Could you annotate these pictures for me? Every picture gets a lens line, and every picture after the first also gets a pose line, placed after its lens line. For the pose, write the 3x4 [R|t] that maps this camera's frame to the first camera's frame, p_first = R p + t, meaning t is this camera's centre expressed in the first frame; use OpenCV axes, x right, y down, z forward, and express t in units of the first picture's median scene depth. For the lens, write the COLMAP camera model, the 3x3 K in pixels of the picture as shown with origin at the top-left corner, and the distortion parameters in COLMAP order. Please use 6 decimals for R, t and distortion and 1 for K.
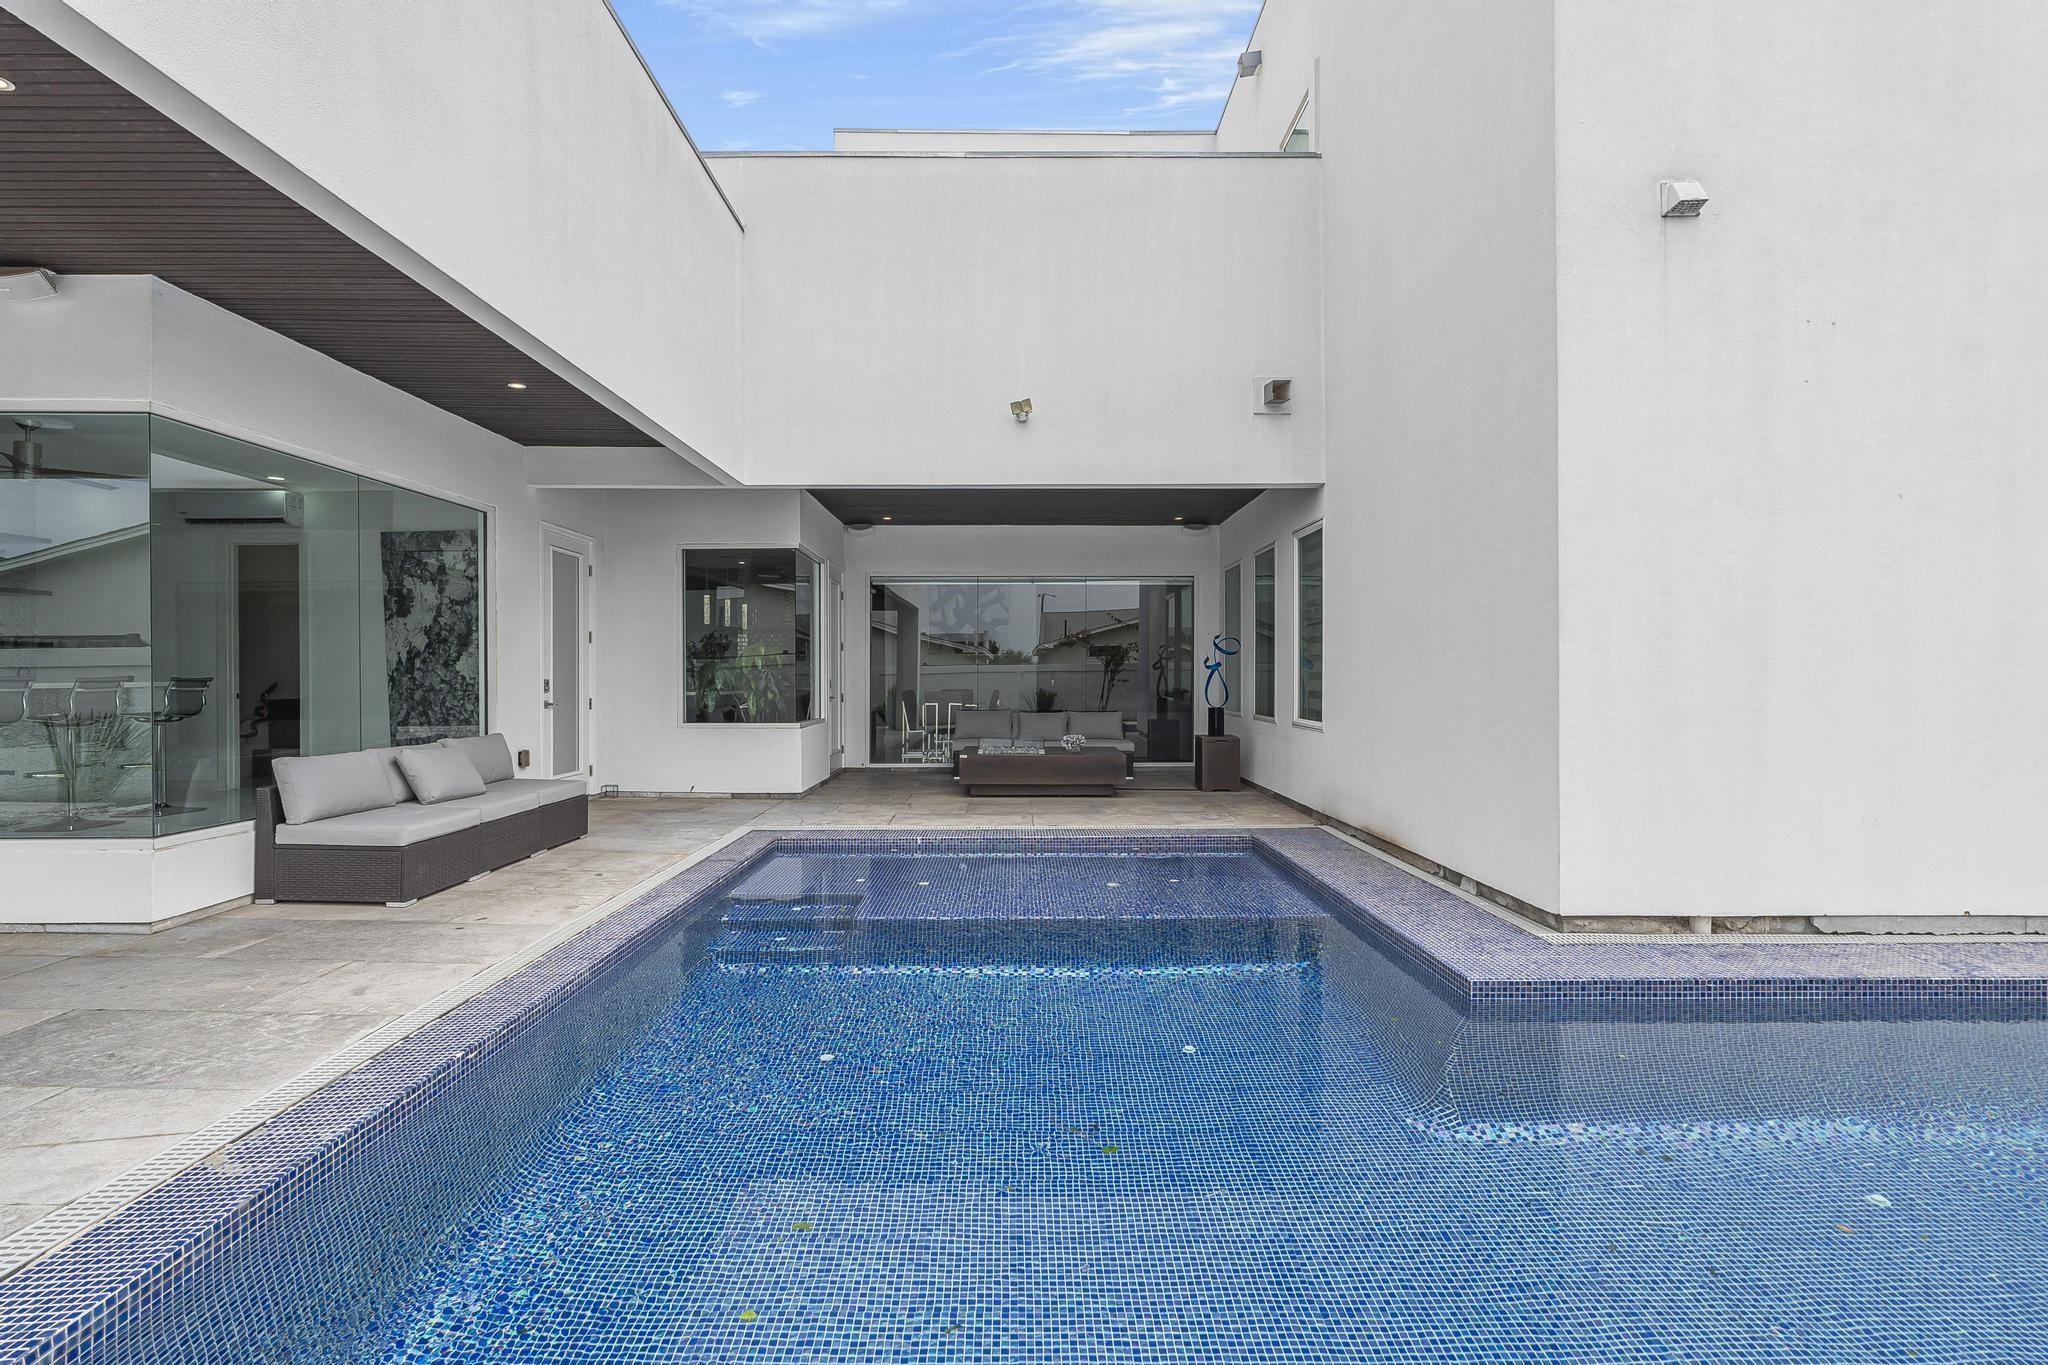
lens RADIAL K [[910.2, 0, 1024.0], [0, 910.2, 682.5], [0, 0, 1]] dist [0.001322, 0.000028]
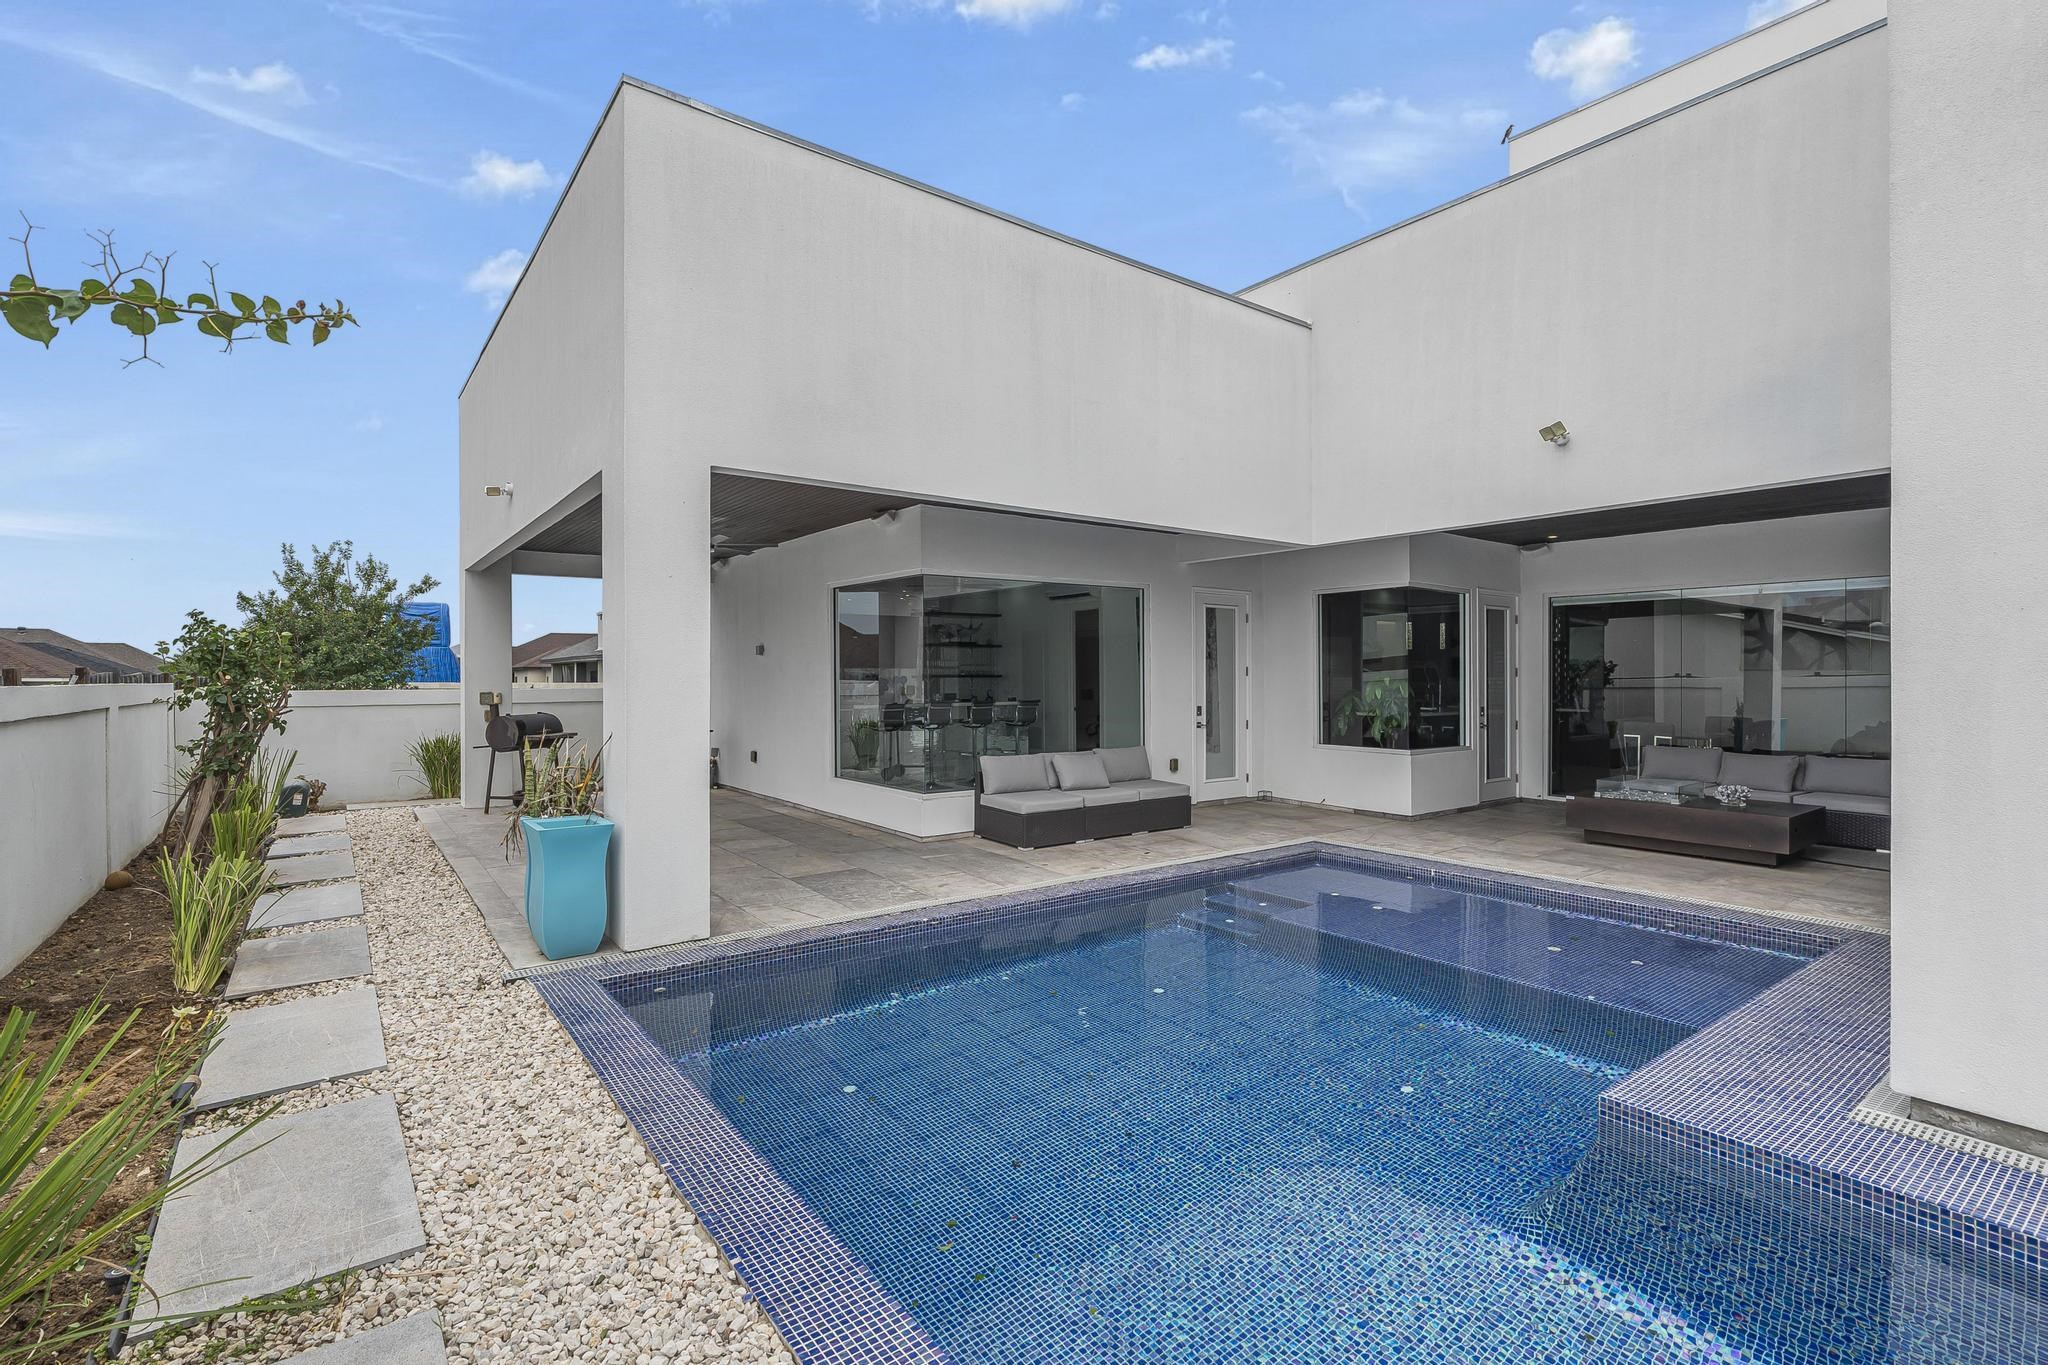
lens RADIAL K [[954.0, 0, 1036.8], [0, 954.0, 678.0], [0, 0, 1]] dist [-0.076849, 0.035222]
pose [[0.590416, 0.004743, -0.807085, 0.468571], [-0.008722, 0.999962, -0.000504, -0.043107], [0.807052, 0.007337, 0.590435, 0.001471]]
